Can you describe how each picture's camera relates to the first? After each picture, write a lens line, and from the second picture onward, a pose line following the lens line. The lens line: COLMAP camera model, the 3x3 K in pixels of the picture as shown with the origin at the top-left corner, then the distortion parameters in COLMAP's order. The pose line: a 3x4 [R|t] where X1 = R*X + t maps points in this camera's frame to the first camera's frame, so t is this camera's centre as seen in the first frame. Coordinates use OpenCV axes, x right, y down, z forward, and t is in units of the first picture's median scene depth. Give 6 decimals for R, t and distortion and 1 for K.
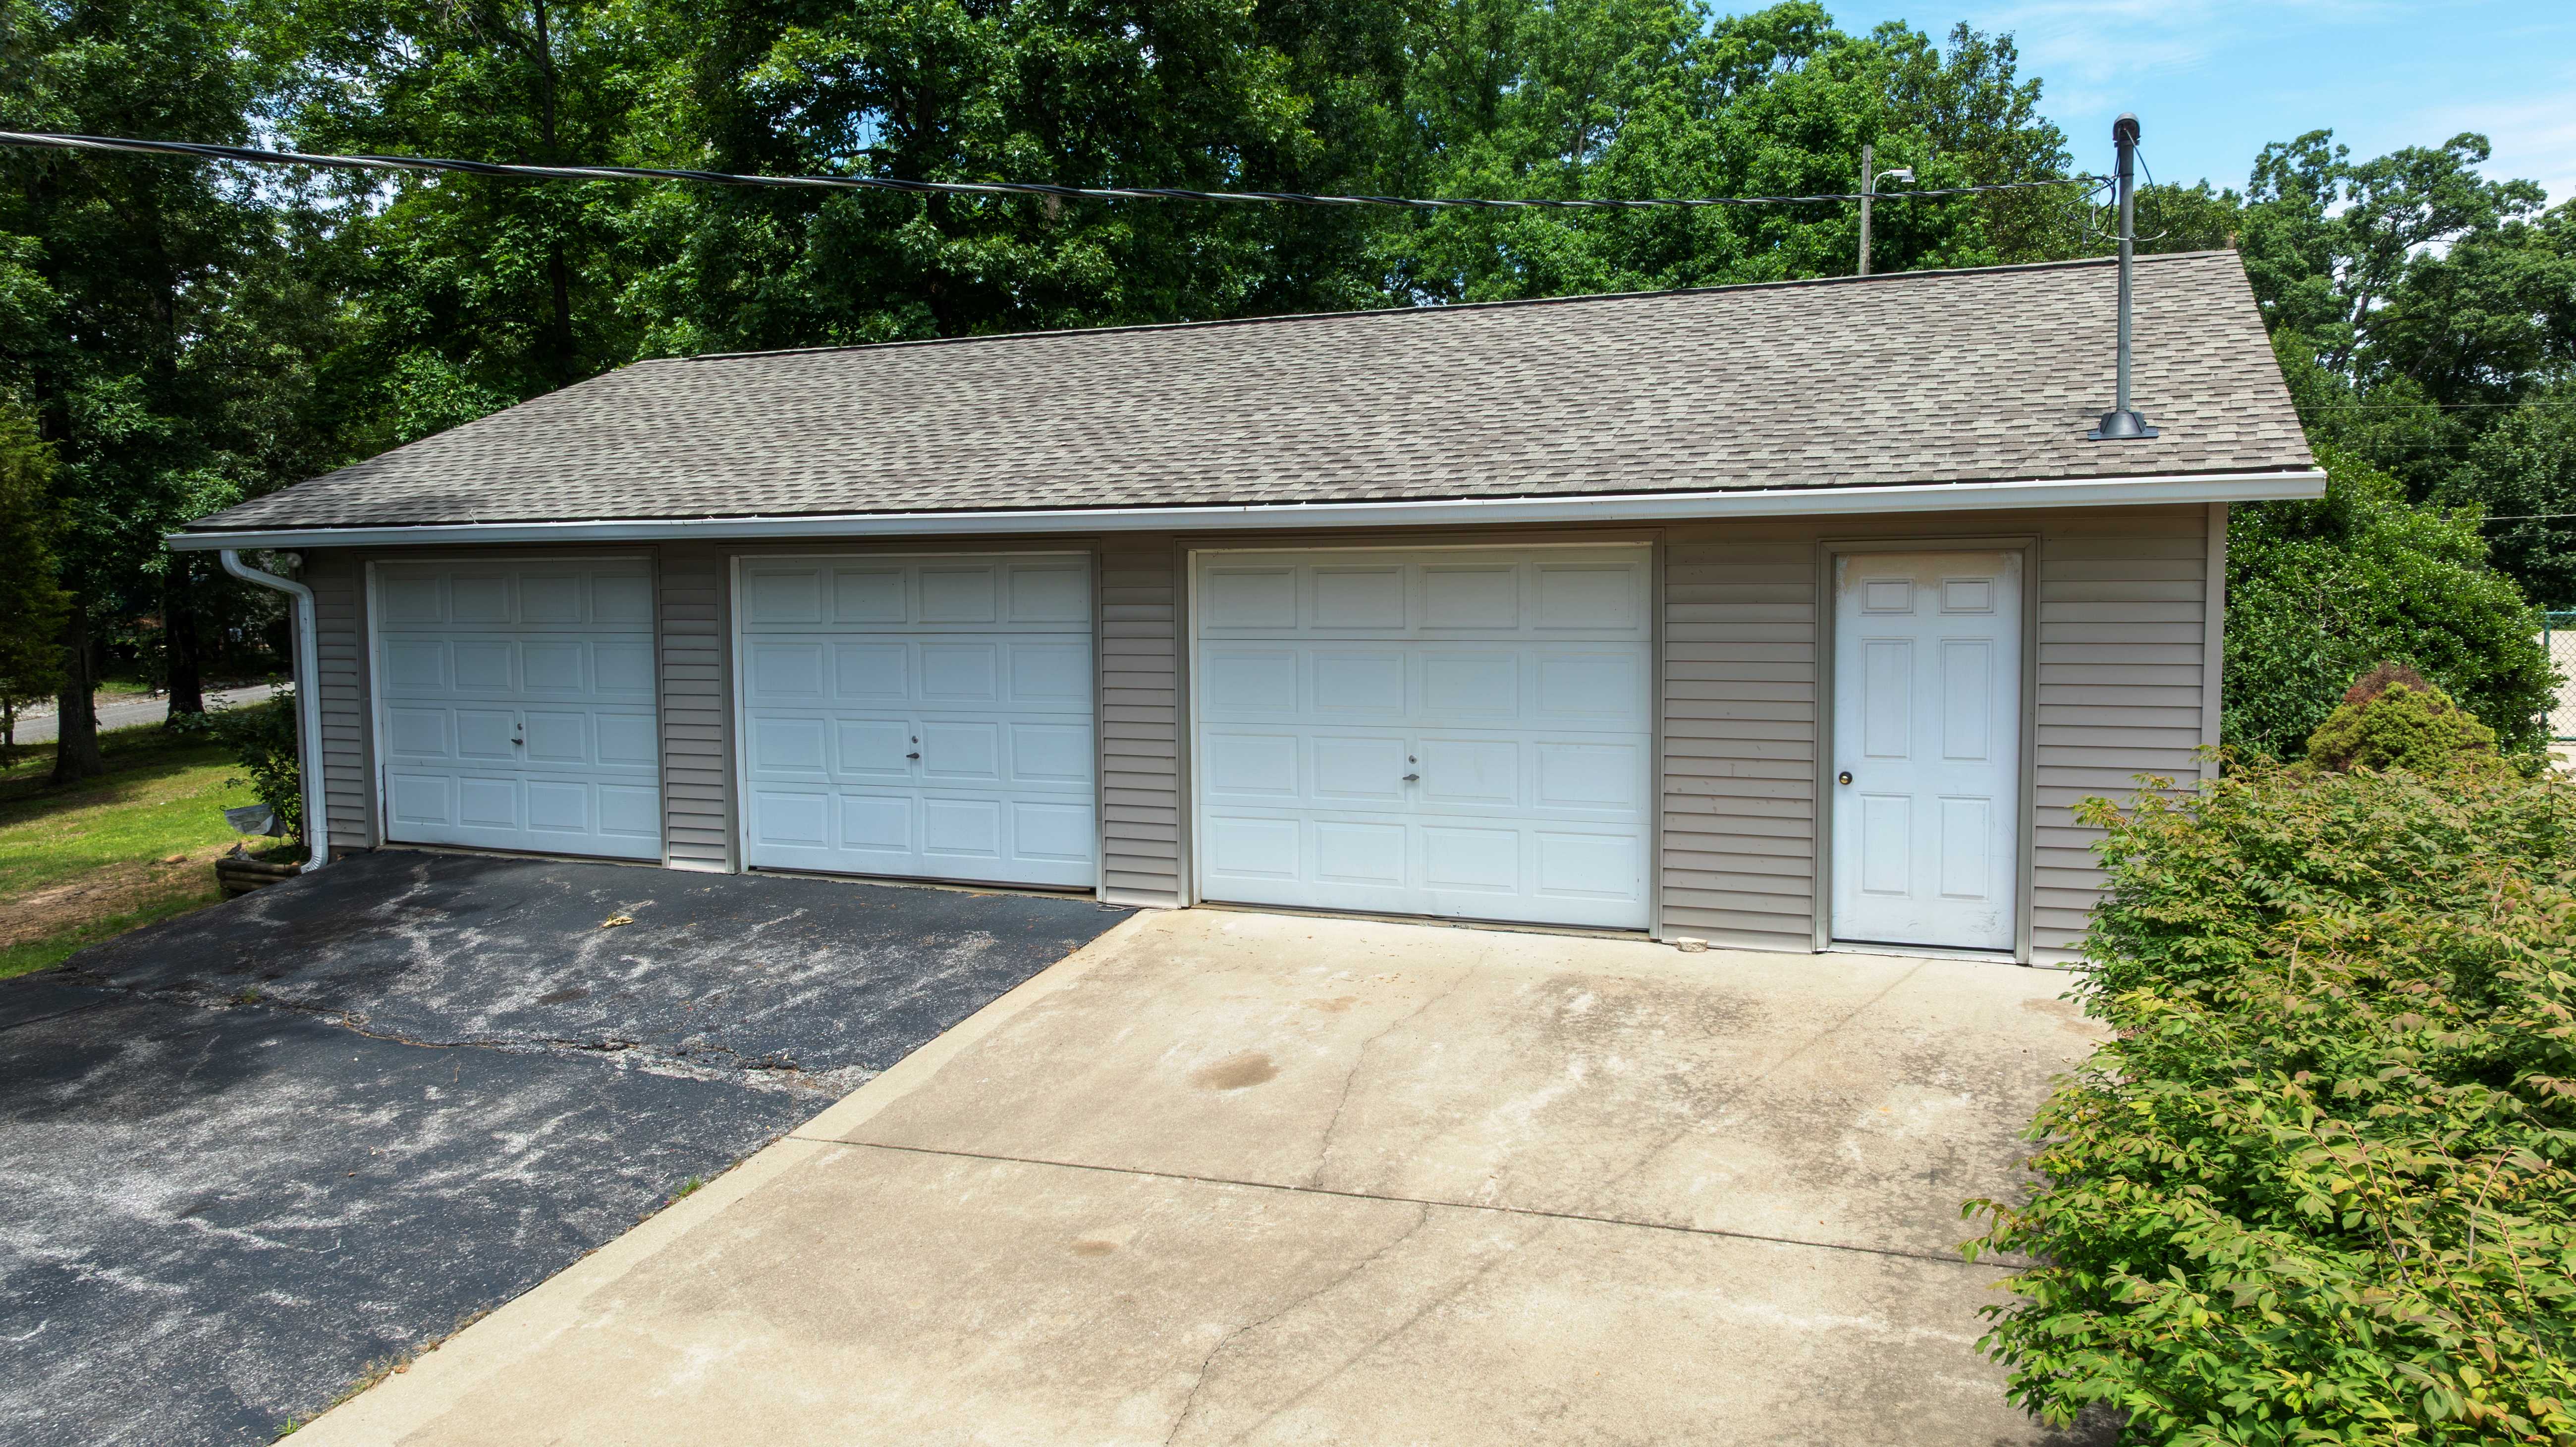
lens RADIAL K [[1882.2, 0, 1288.0], [0, 1882.2, 723.5], [0, 0, 1]] dist [-0.098945, -0.002163]
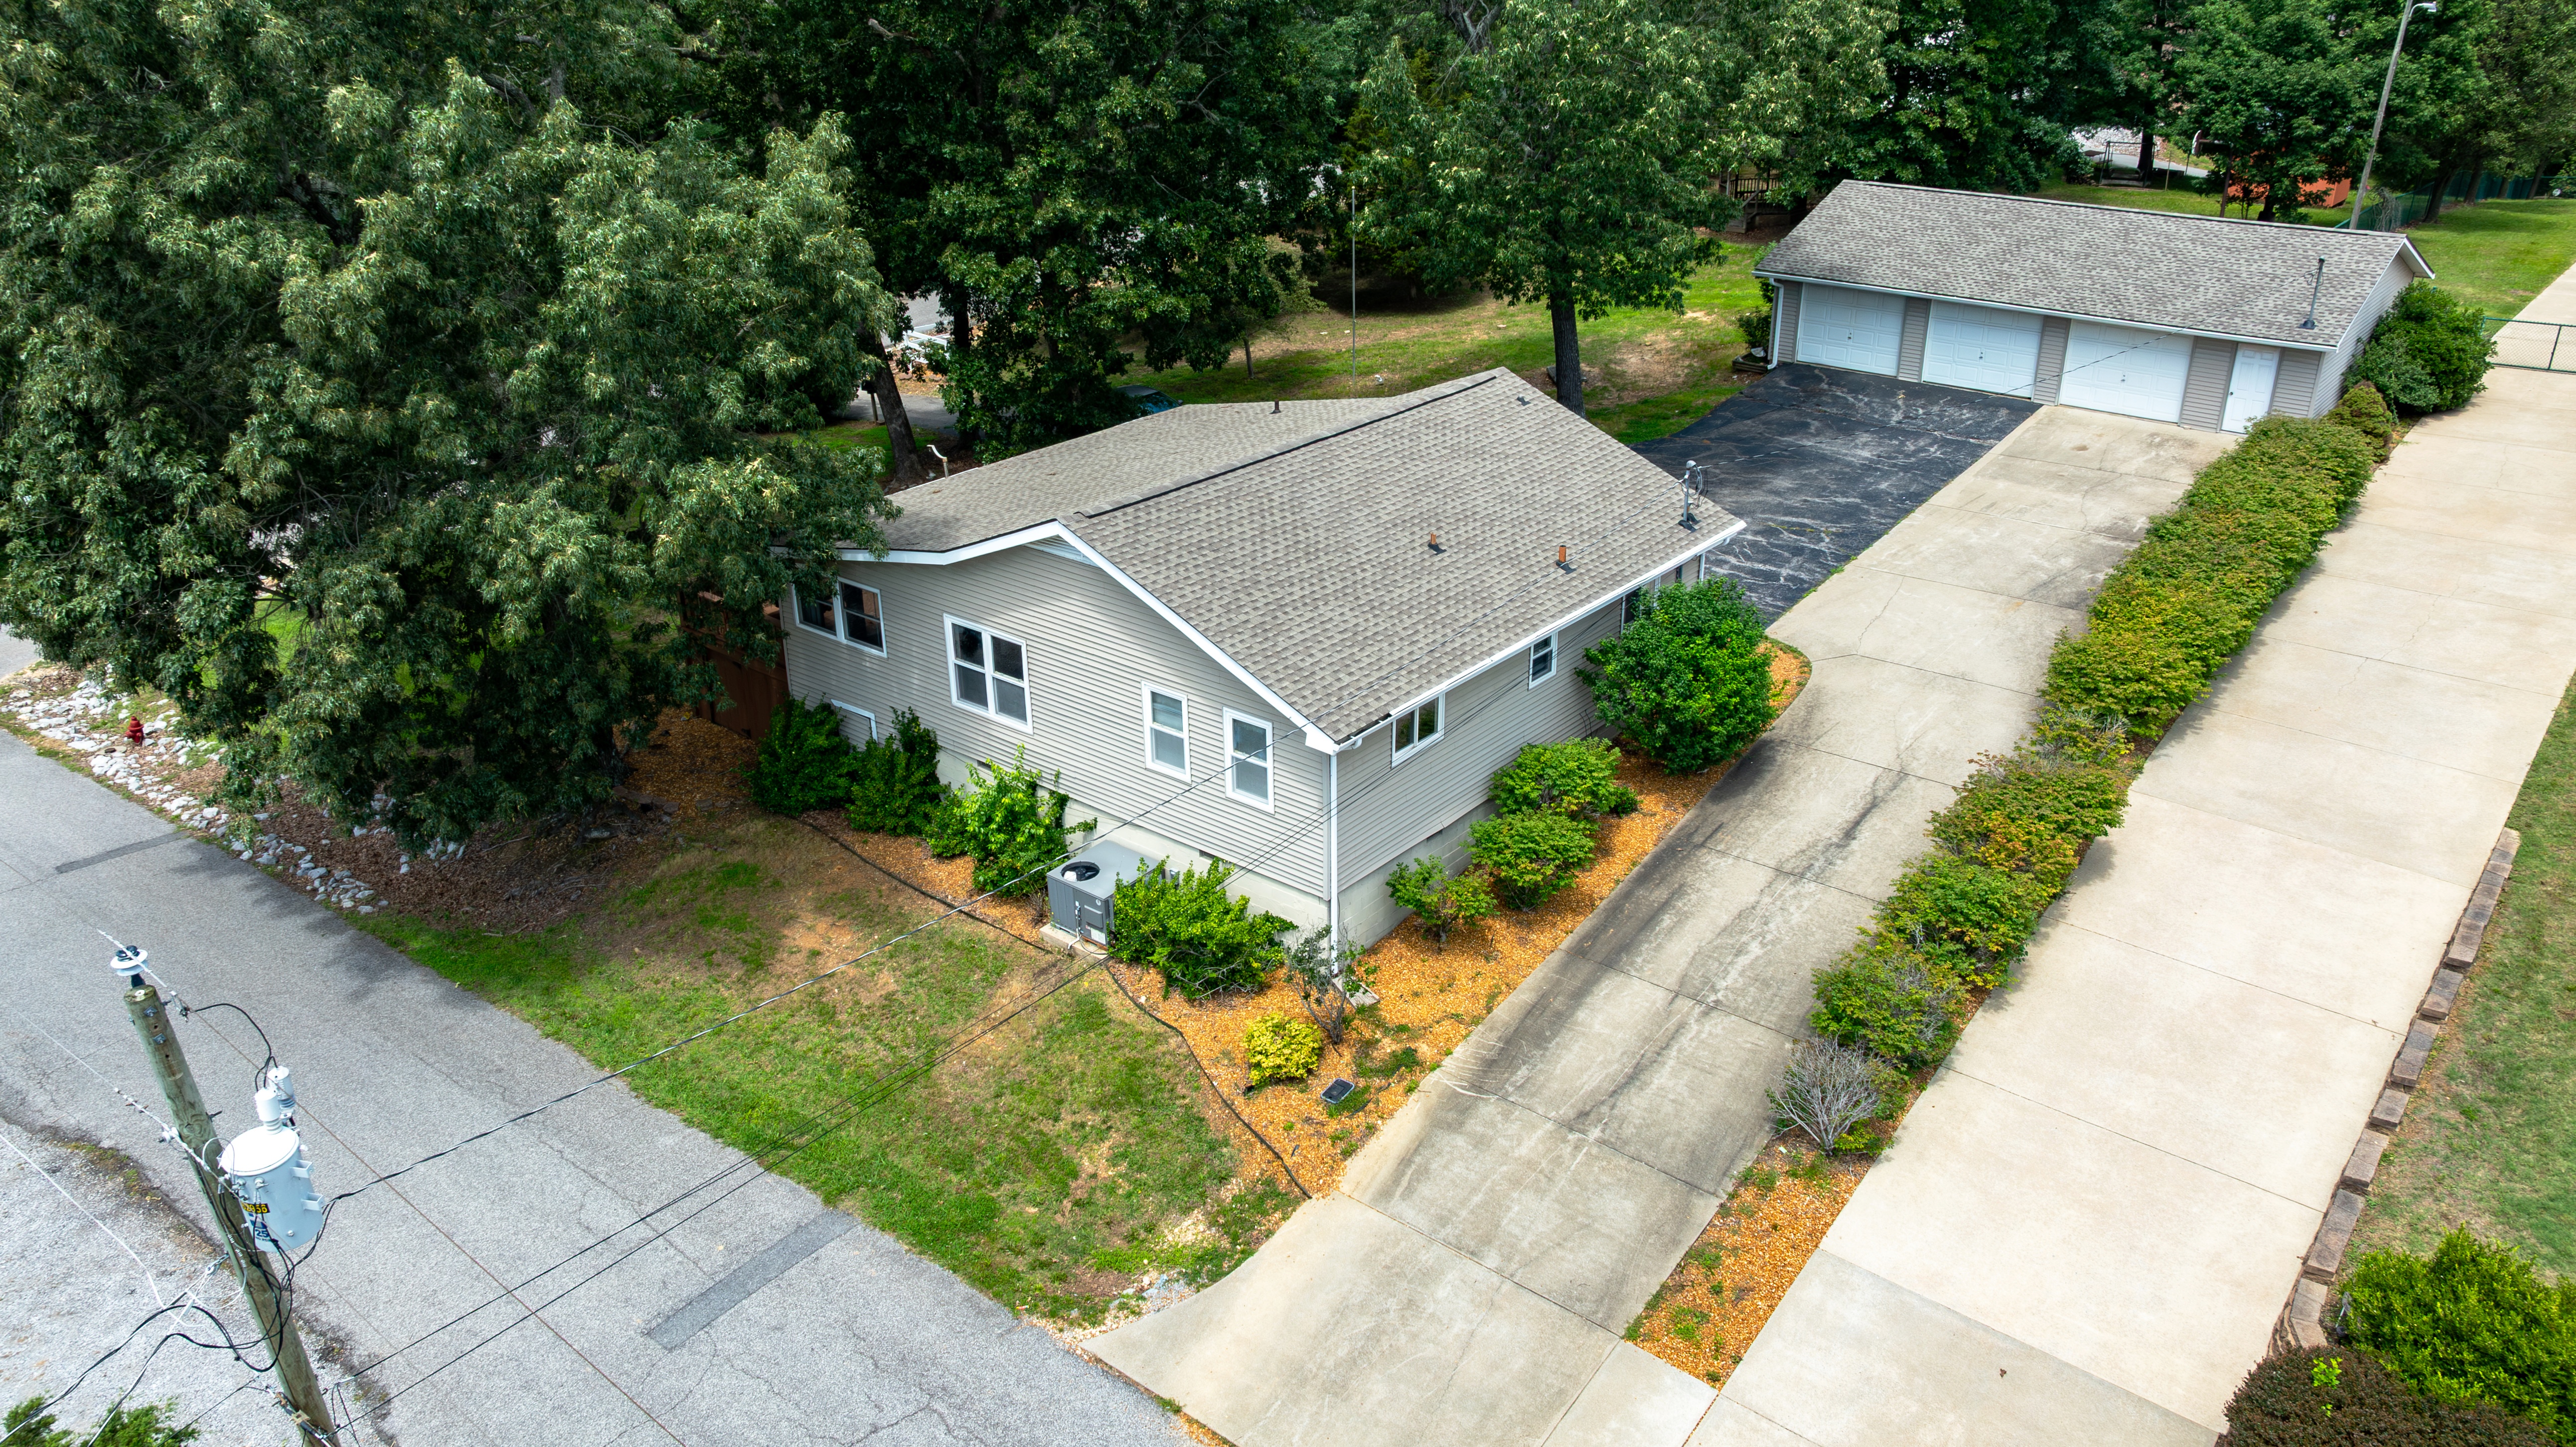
lens RADIAL K [[1829.2, 0, 1288.0], [0, 1829.2, 723.5], [0, 0, 1]] dist [-0.014626, -0.009260]
pose [[0.955011, 0.125443, -0.268735, -0.257086], [-0.026632, 0.938753, 0.343559, -0.292590], [0.295373, -0.320946, 0.899860, -1.683748]]
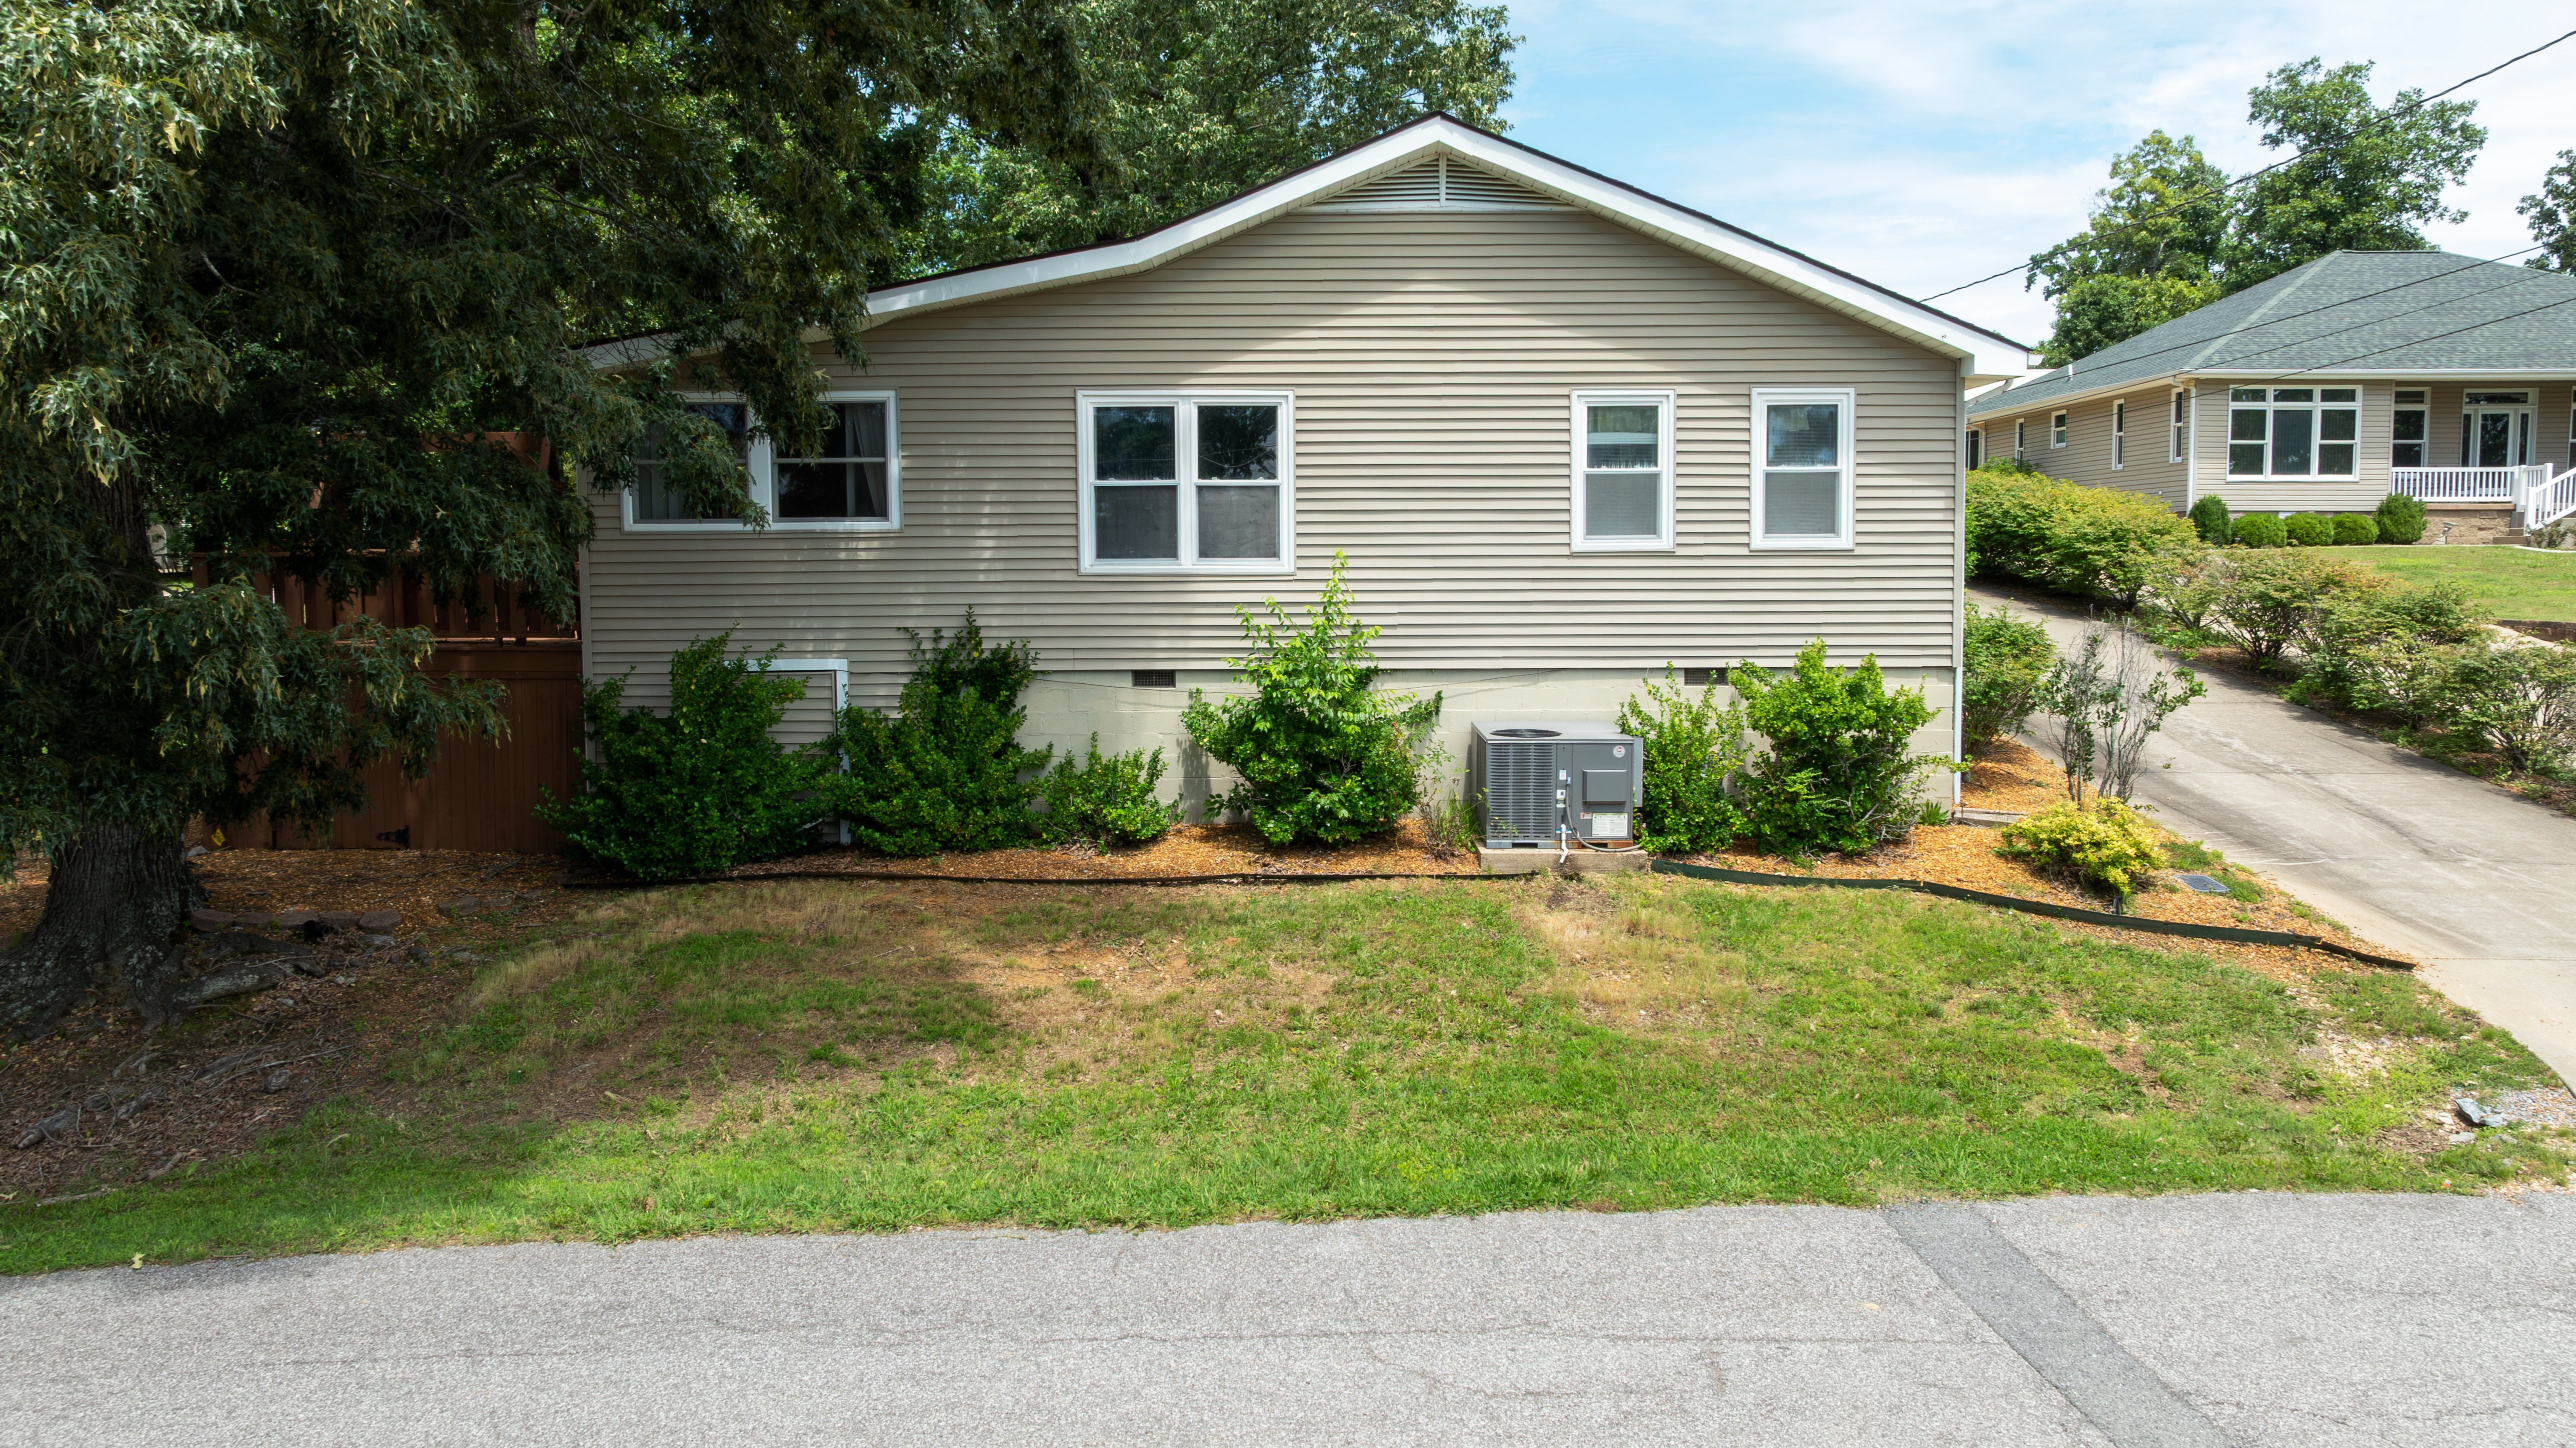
lens RADIAL K [[1840.1, 0, 1288.0], [0, 1840.1, 724.0], [0, 0, 1]] dist [-0.008041, -0.029288]
pose [[0.927055, -0.021897, 0.374284, -1.094277], [0.024524, 0.999697, -0.002257, 0.251917], [-0.374121, 0.011271, 0.927311, -1.230261]]
